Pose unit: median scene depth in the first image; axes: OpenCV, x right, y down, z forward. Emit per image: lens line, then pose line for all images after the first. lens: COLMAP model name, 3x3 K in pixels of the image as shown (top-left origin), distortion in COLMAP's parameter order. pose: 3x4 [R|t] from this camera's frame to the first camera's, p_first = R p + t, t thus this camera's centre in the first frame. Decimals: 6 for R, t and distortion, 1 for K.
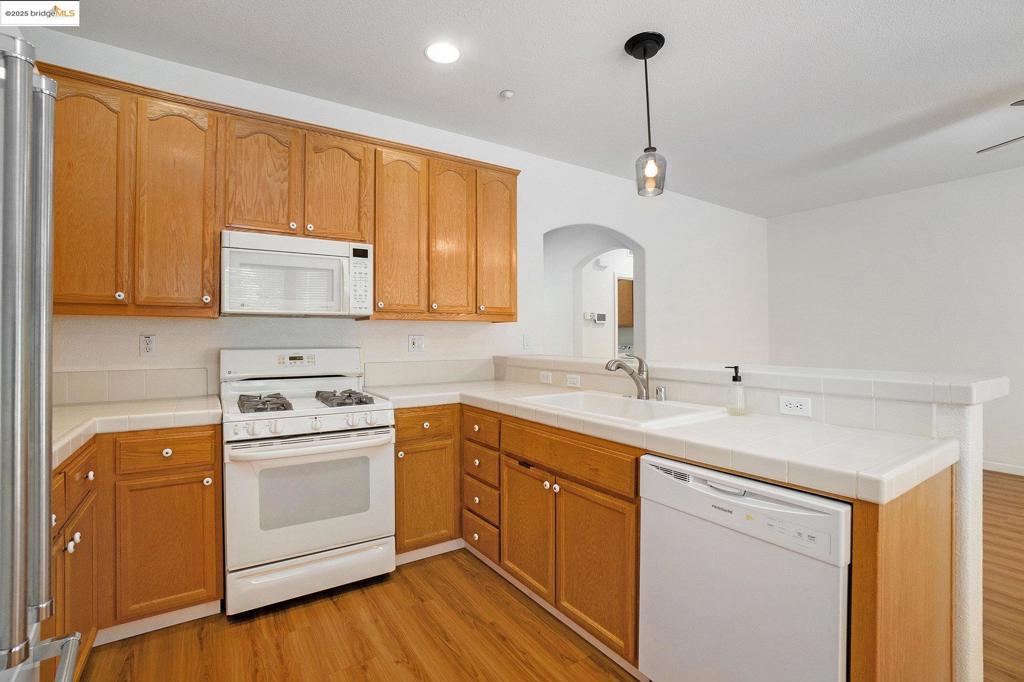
lens RADIAL K [[473.8, 0, 513.1], [0, 473.8, 331.9], [0, 0, 1]] dist [-0.014569, 0.006285]
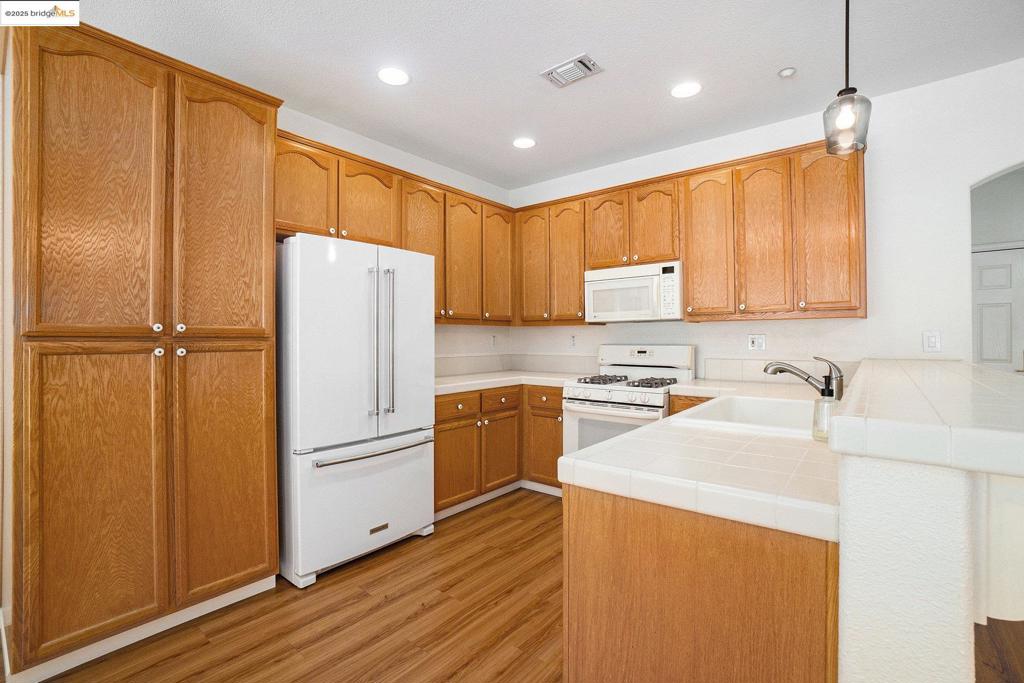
lens RADIAL K [[473.8, 0, 509.3], [0, 473.8, 332.6], [0, 0, 1]] dist [-0.014569, 0.006285]
pose [[0.326854, -0.010961, -0.945011, 0.742276], [0.016041, 0.999853, -0.006050, 0.000737], [0.944939, -0.013182, 0.326982, 0.192044]]
